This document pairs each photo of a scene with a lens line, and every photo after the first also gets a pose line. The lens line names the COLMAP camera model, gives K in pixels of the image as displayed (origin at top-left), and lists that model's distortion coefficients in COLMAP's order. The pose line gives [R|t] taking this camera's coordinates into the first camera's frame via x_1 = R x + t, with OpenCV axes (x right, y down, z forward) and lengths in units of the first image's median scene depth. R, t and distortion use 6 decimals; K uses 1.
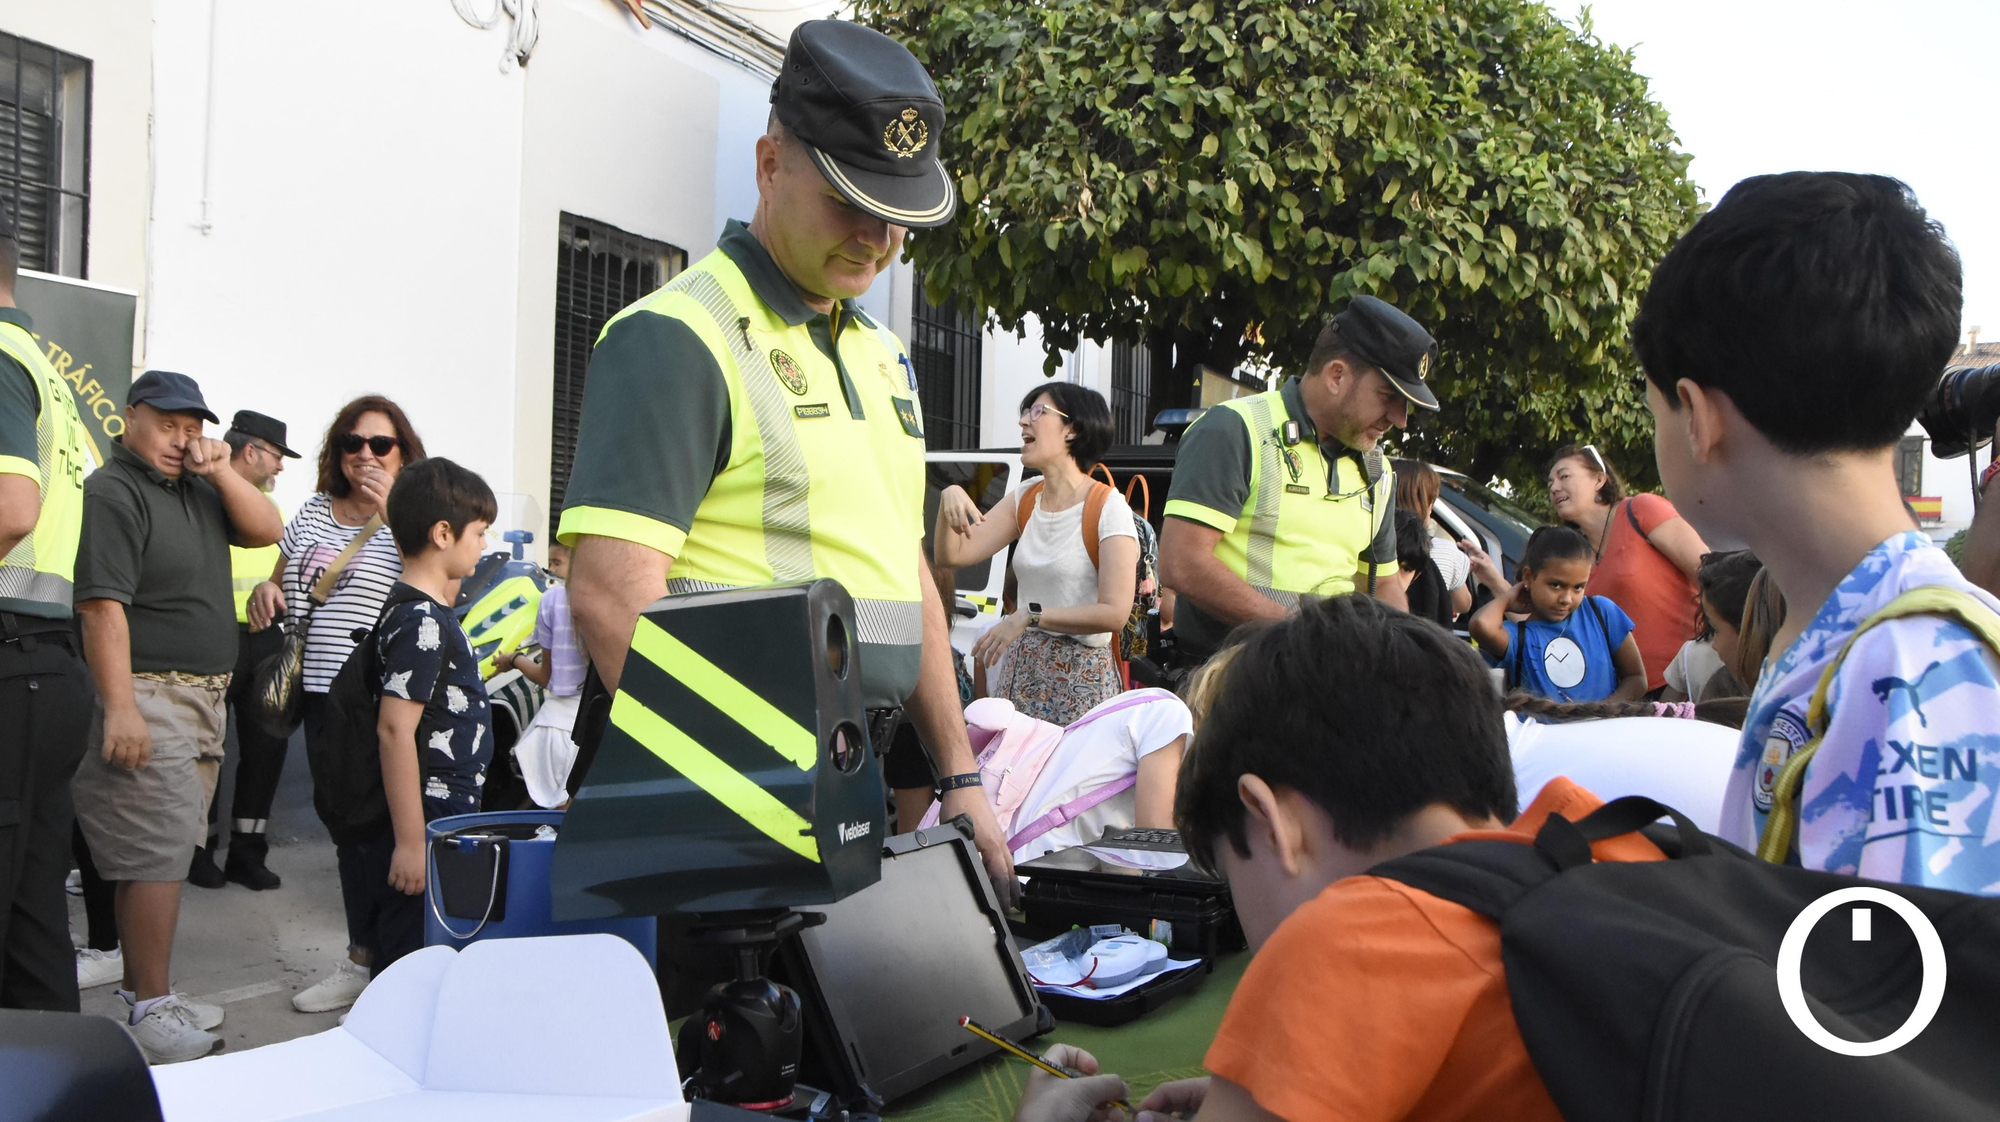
lens RADIAL K [[1733.6, 0, 987.4], [0, 1733.6, 567.5], [0, 0, 1]] dist [-0.150838, 0.209235]
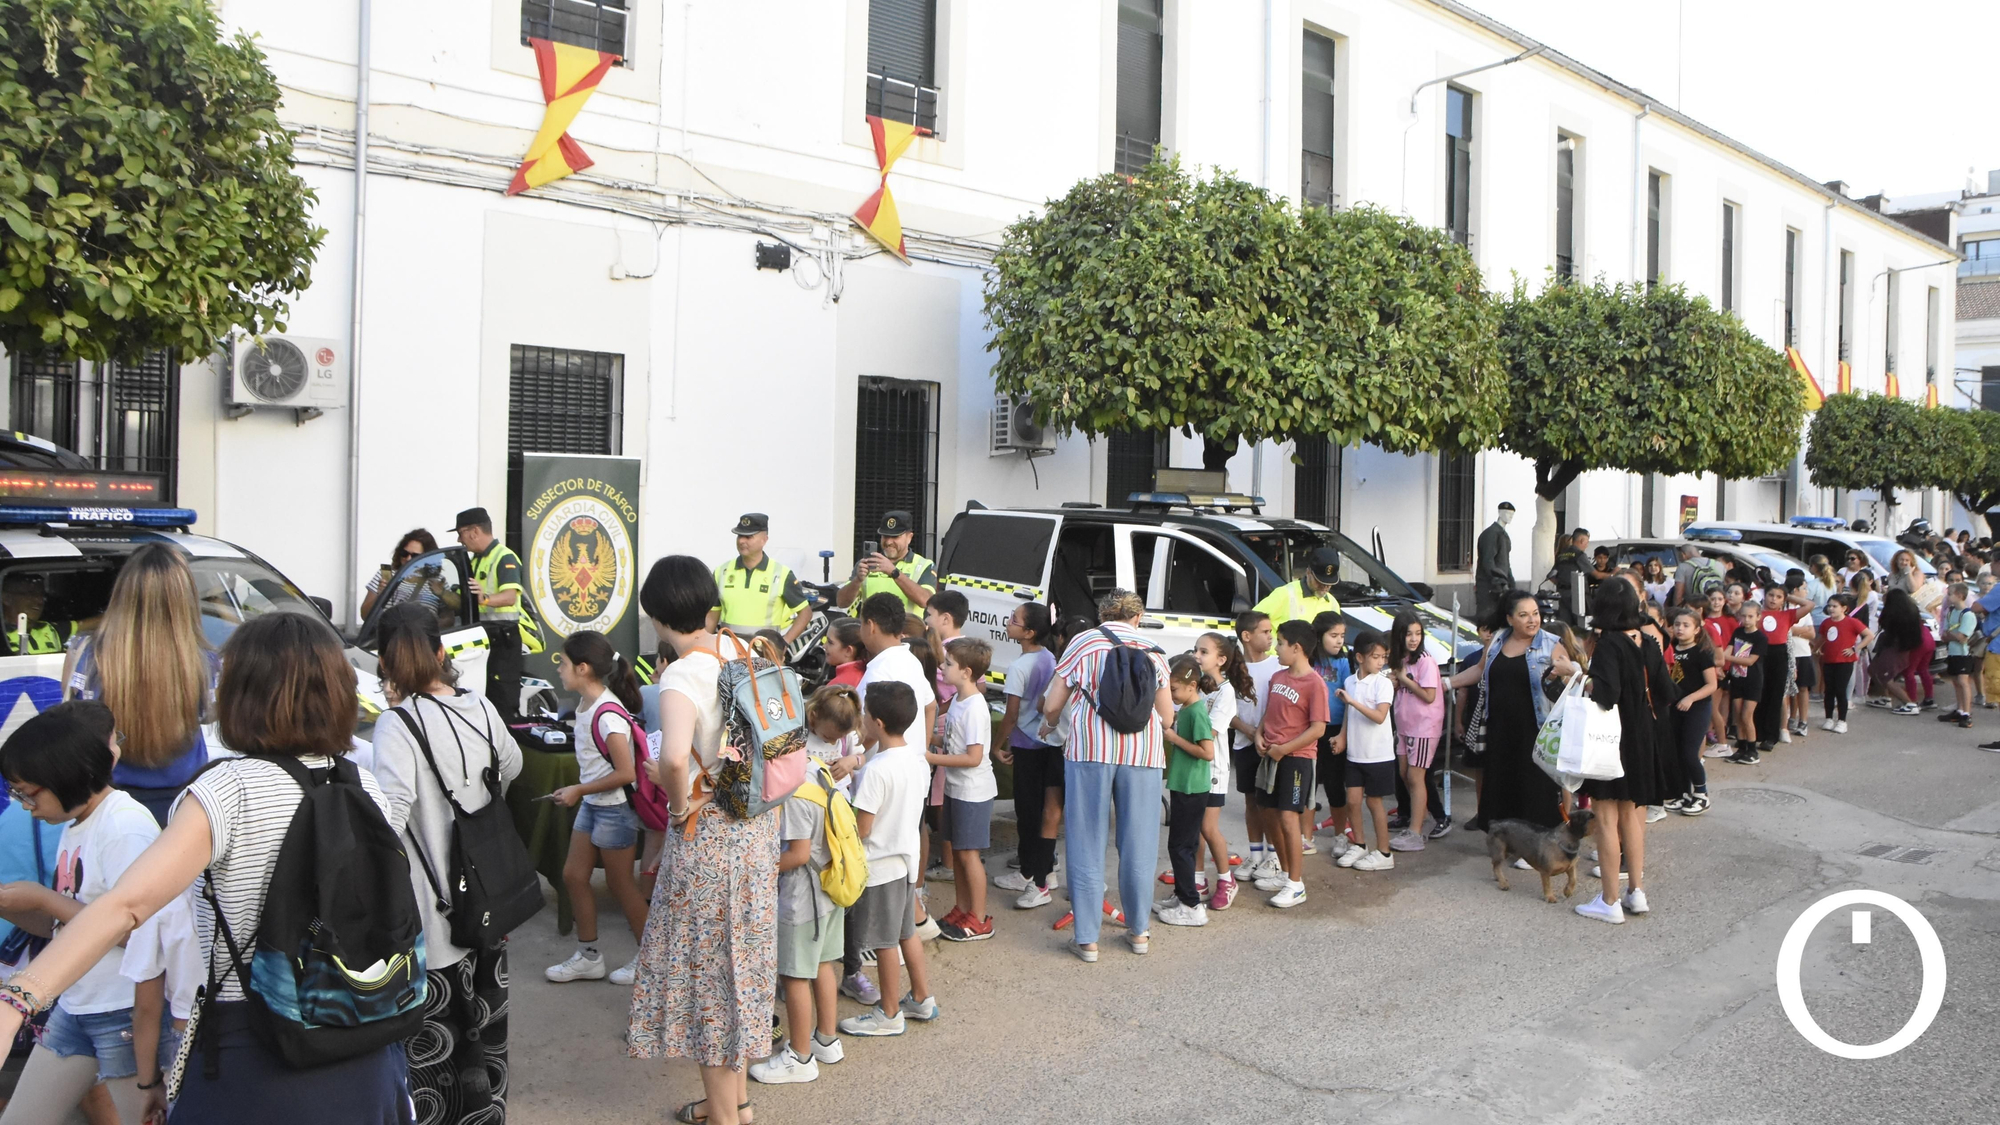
lens RADIAL K [[1733.6, 0, 987.4], [0, 1733.6, 569.0], [0, 0, 1]] dist [-0.150838, 0.209235]
pose [[0.945650, 0.007200, -0.325108, 0.628206], [0.011562, 0.998378, 0.055741, -0.127211], [0.324982, -0.056470, 0.944033, -0.950551]]
